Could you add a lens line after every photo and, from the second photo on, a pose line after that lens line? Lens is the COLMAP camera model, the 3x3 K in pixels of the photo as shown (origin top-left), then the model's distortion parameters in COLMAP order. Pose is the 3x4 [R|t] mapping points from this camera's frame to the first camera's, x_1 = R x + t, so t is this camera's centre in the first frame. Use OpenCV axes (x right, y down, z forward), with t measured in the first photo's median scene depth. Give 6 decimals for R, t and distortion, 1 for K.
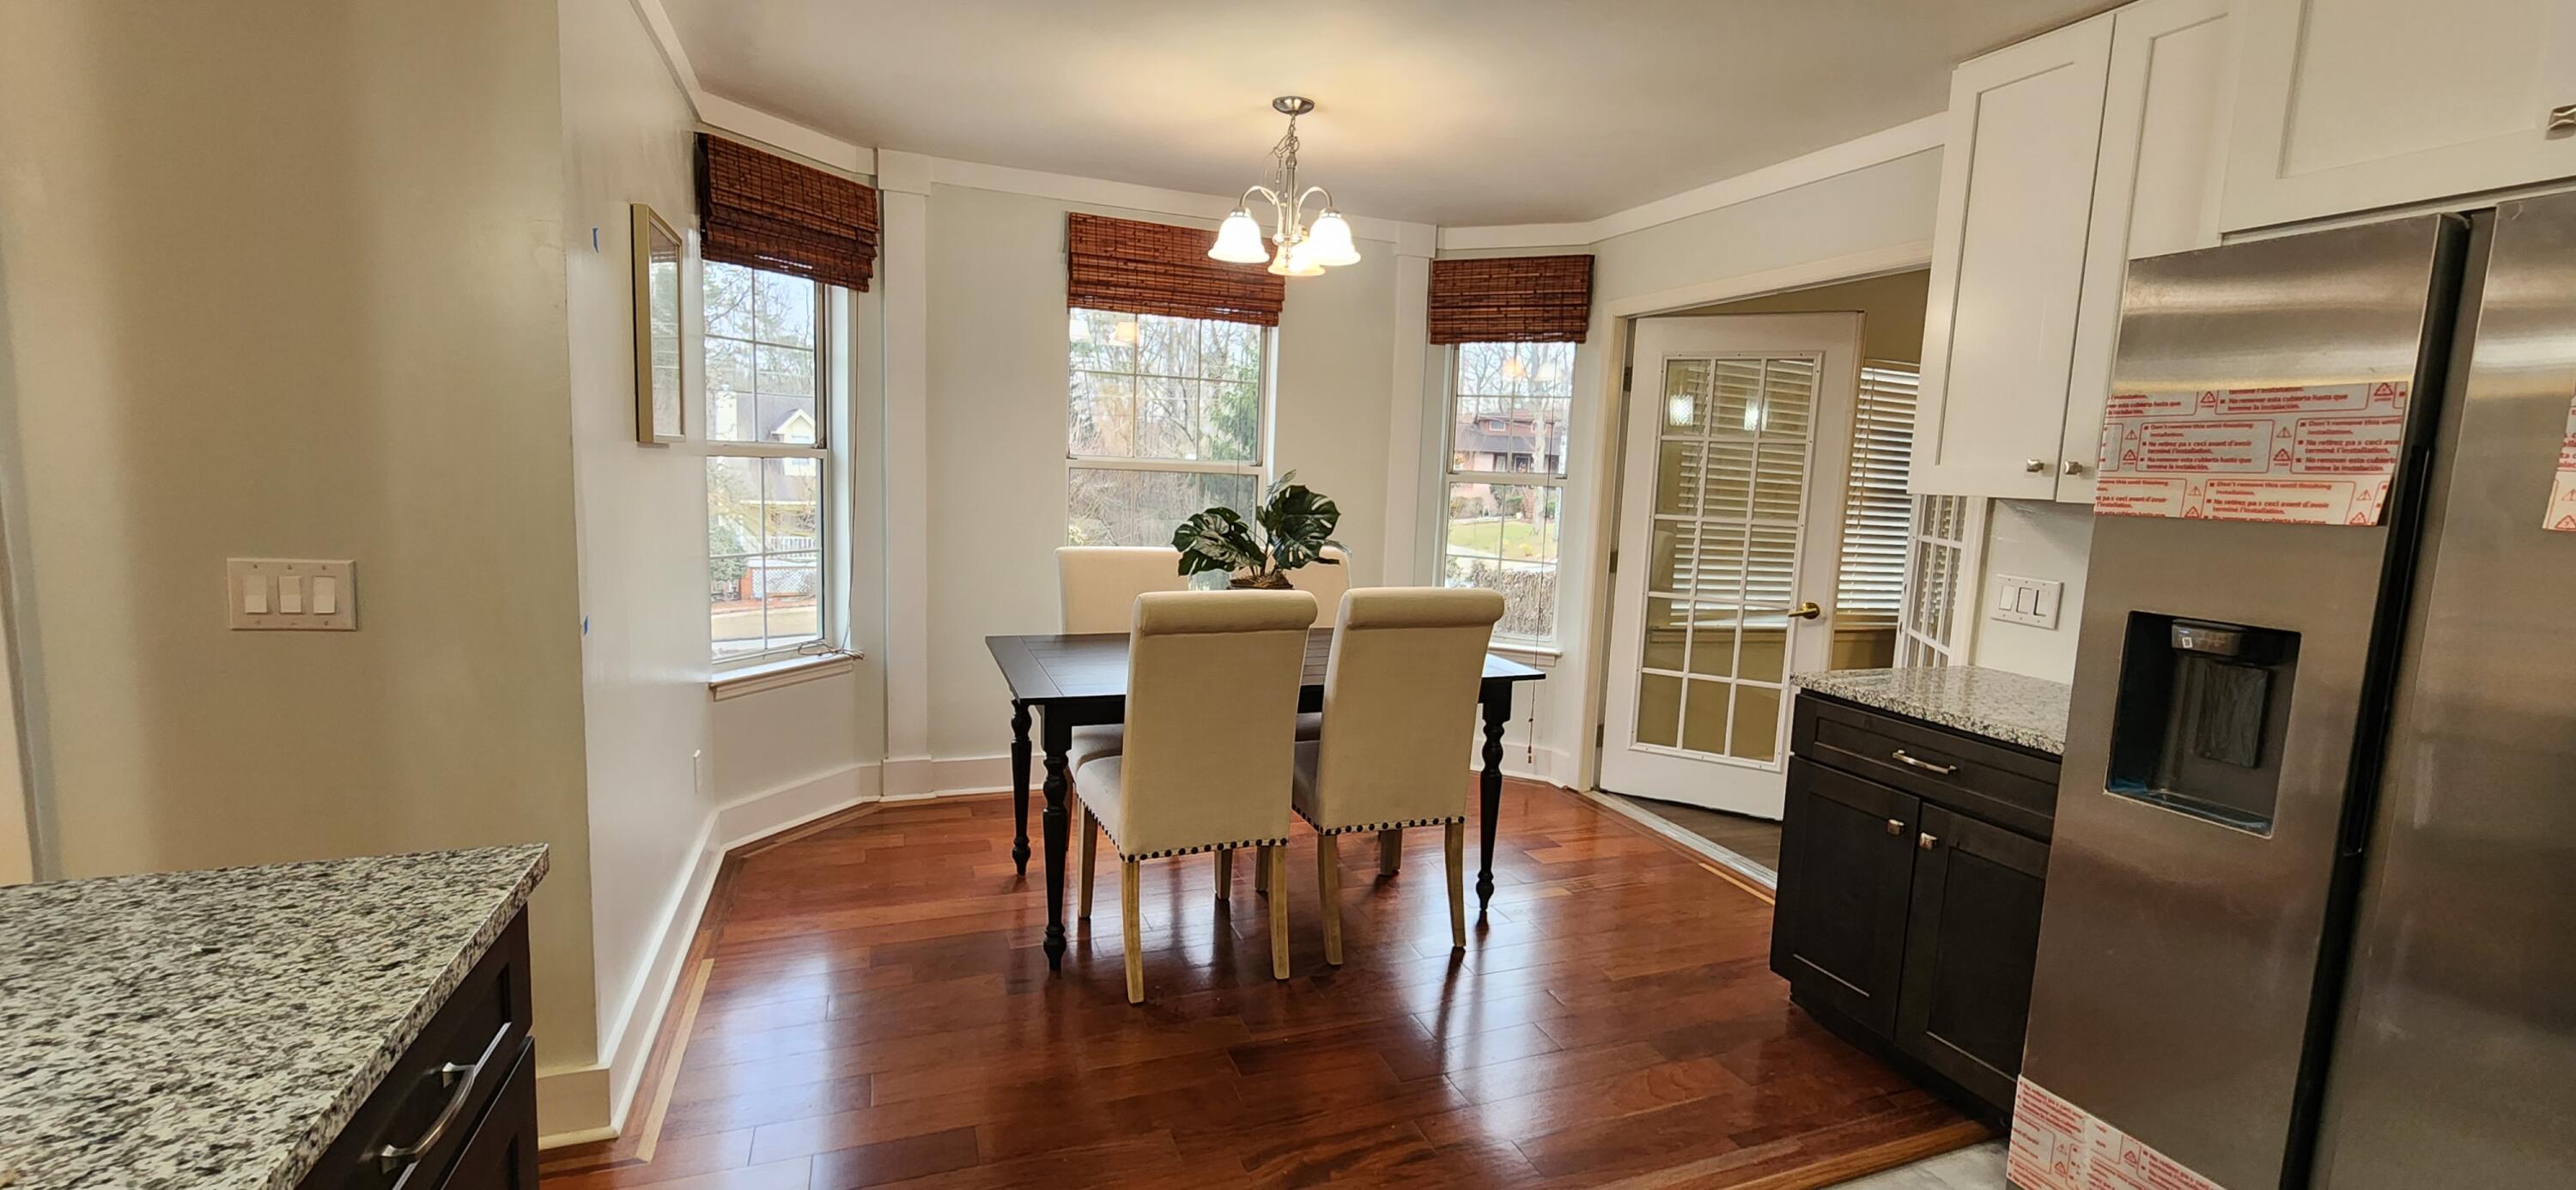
lens RADIAL K [[1056.5, 0, 1286.2], [0, 1056.5, 595.4], [0, 0, 1]] dist [-0.004217, -0.001128]
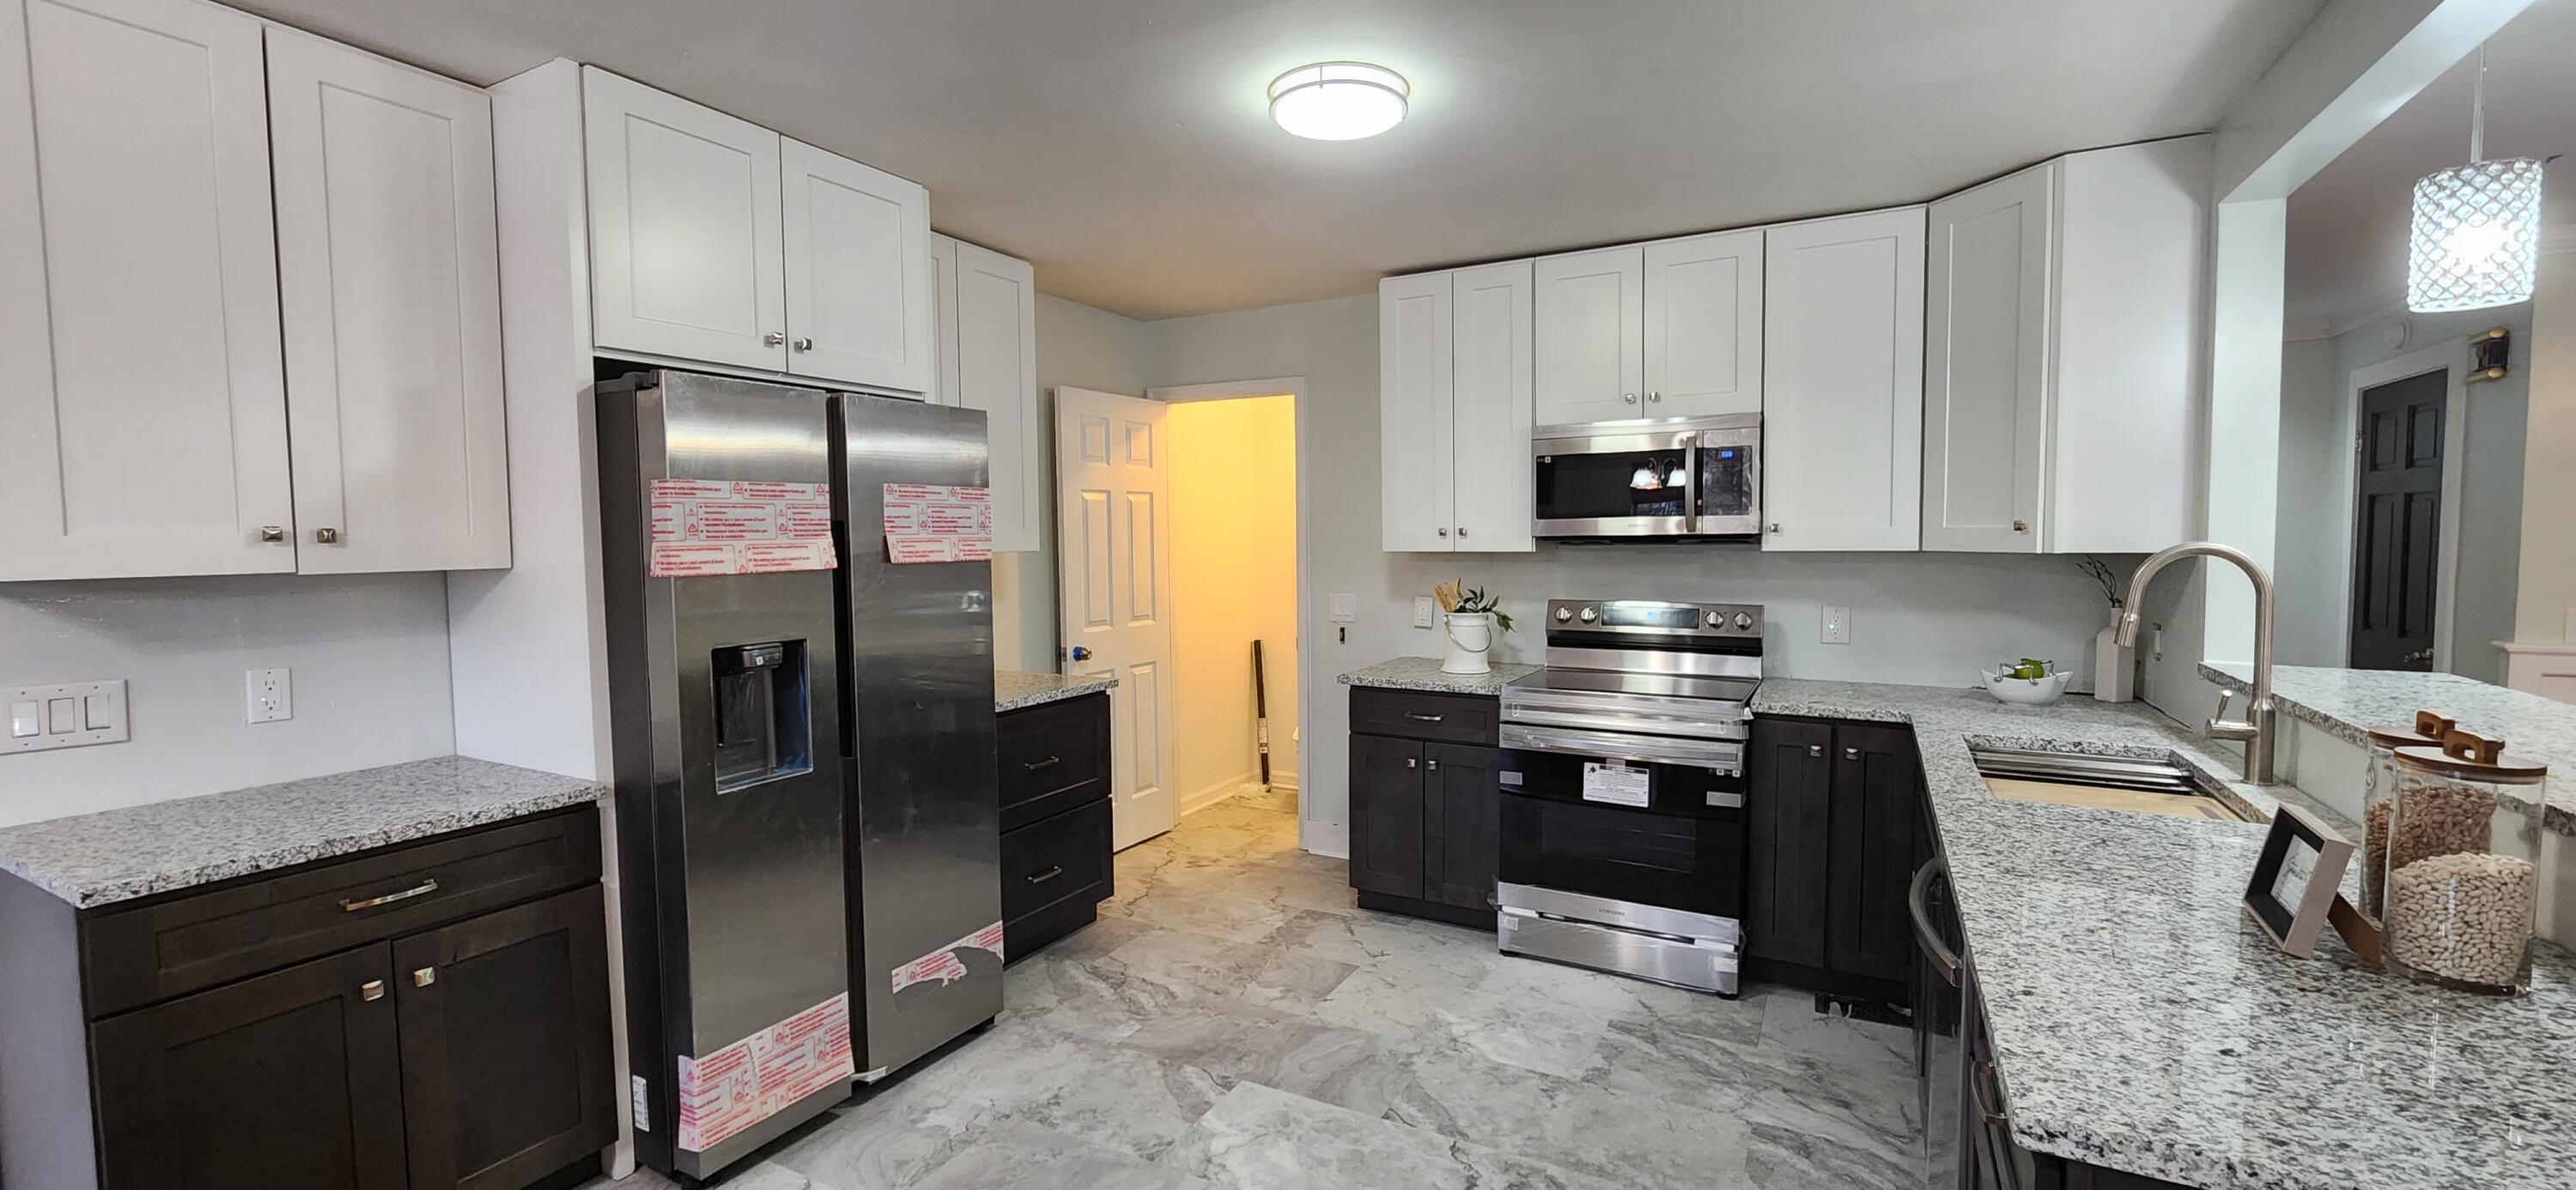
lens RADIAL K [[1056.5, 0, 1314.7], [0, 1056.5, 581.5], [0, 0, 1]] dist [-0.004217, -0.001128]
pose [[-0.674558, -0.071754, 0.734727, -0.348692], [0.070542, 0.984445, 0.160907, -0.122063], [-0.734844, 0.160371, -0.659003, 0.715534]]
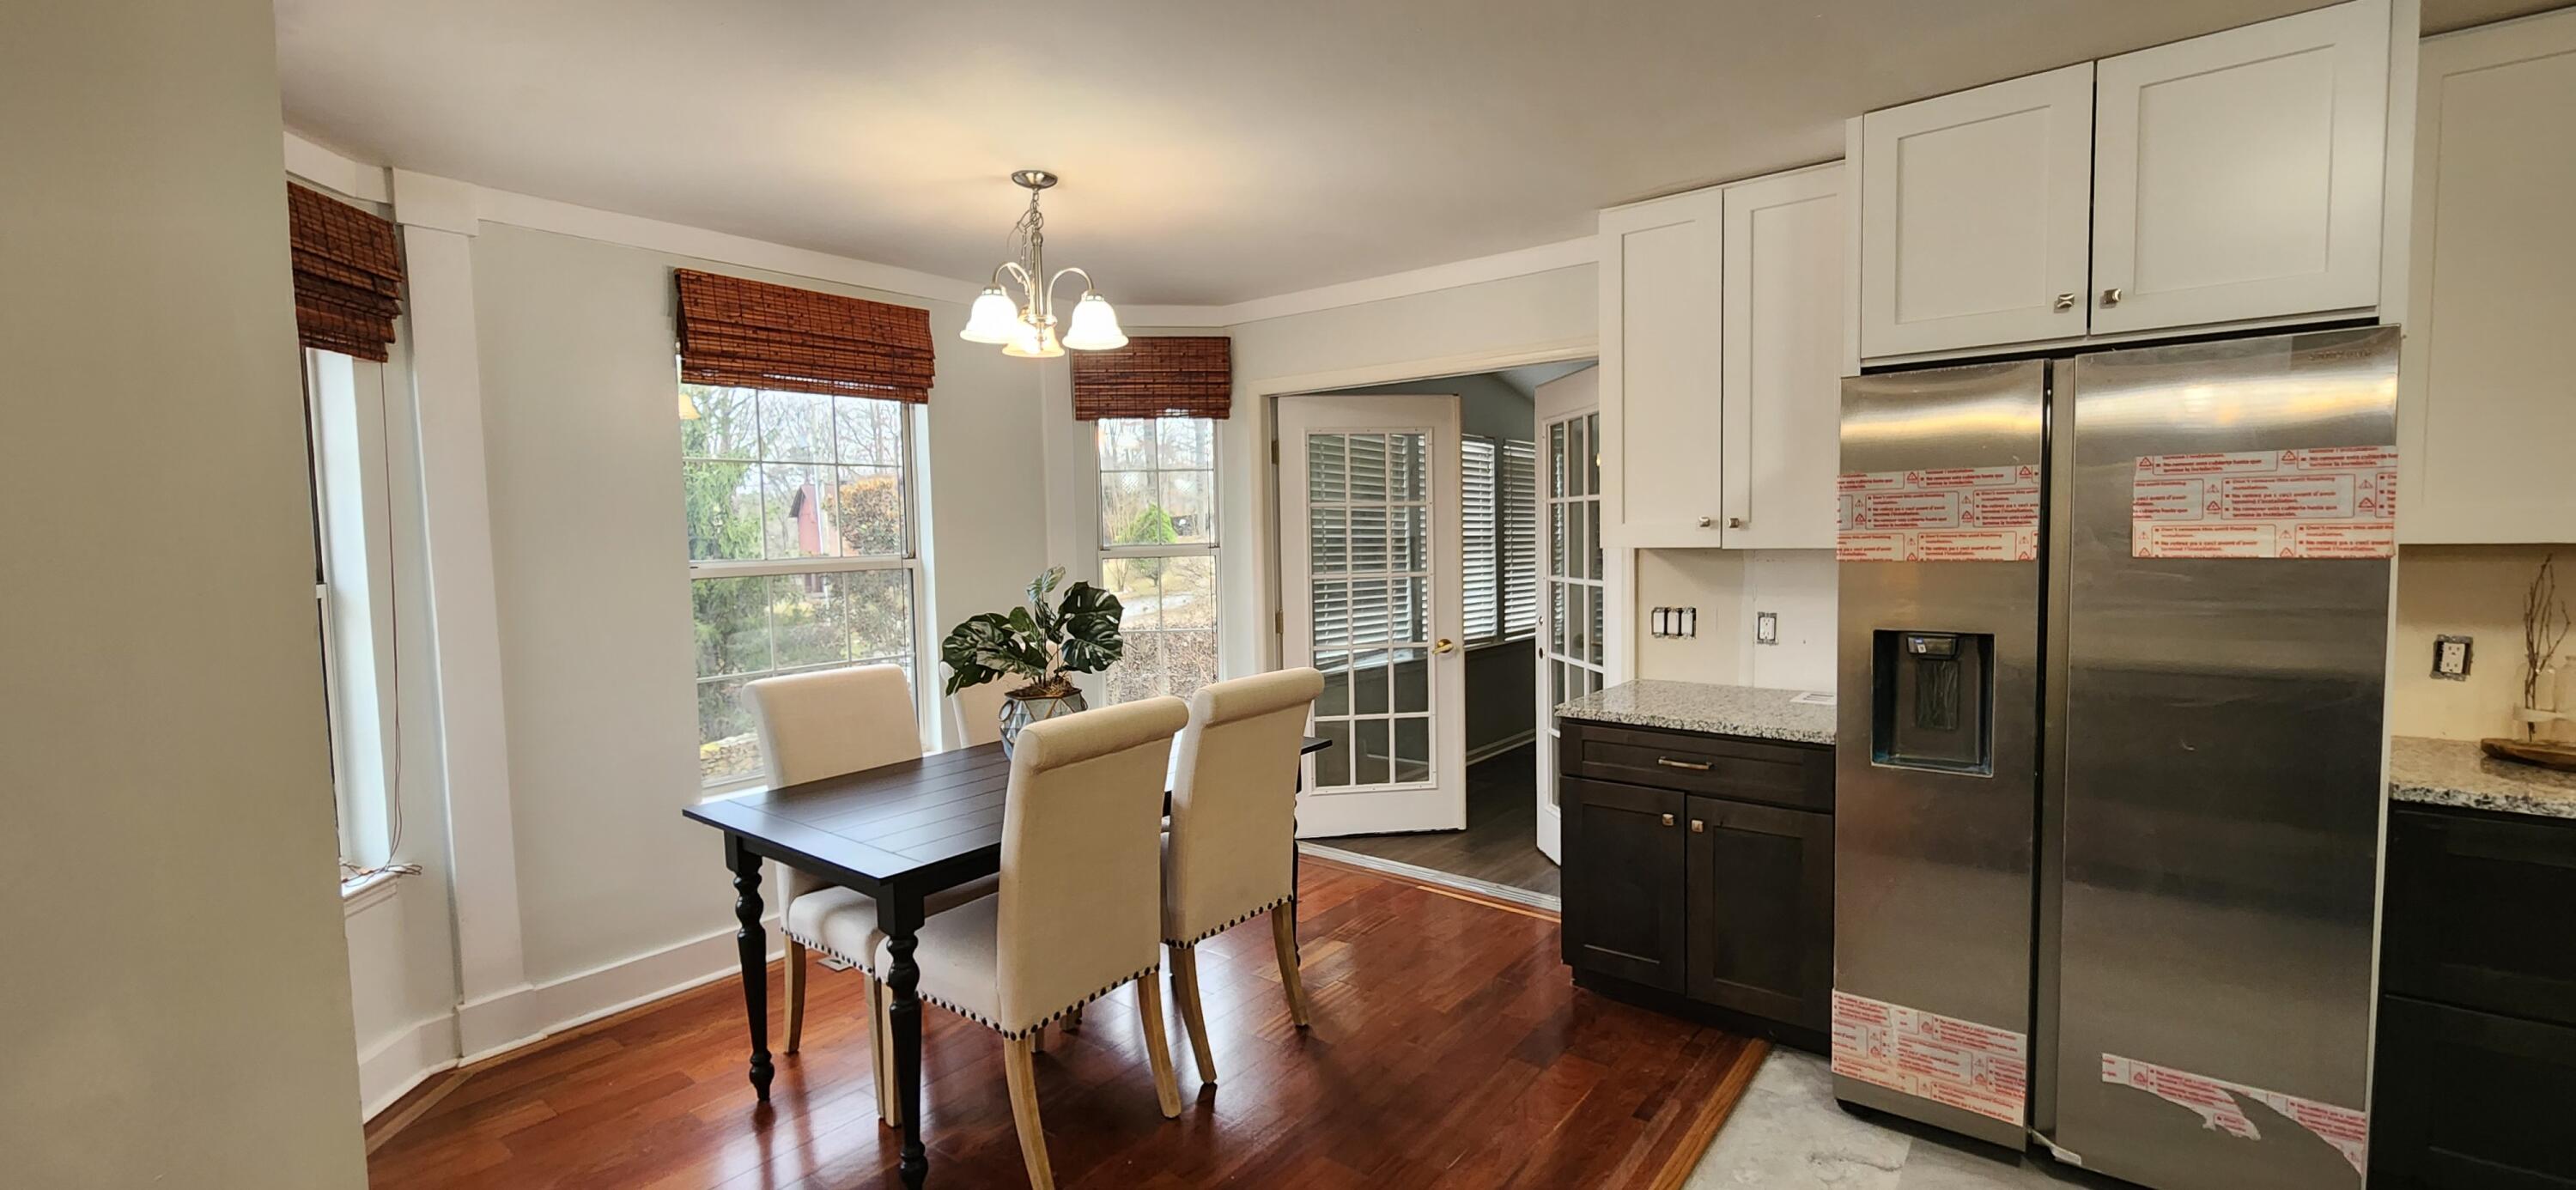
lens RADIAL K [[1056.5, 0, 1283.6], [0, 1056.5, 598.2], [0, 0, 1]] dist [-0.004217, -0.001128]
pose [[0.857305, -0.094561, 0.506049, -0.306205], [0.119099, 0.992749, -0.016260, -0.052965], [-0.500843, 0.074210, 0.862351, 0.107685]]
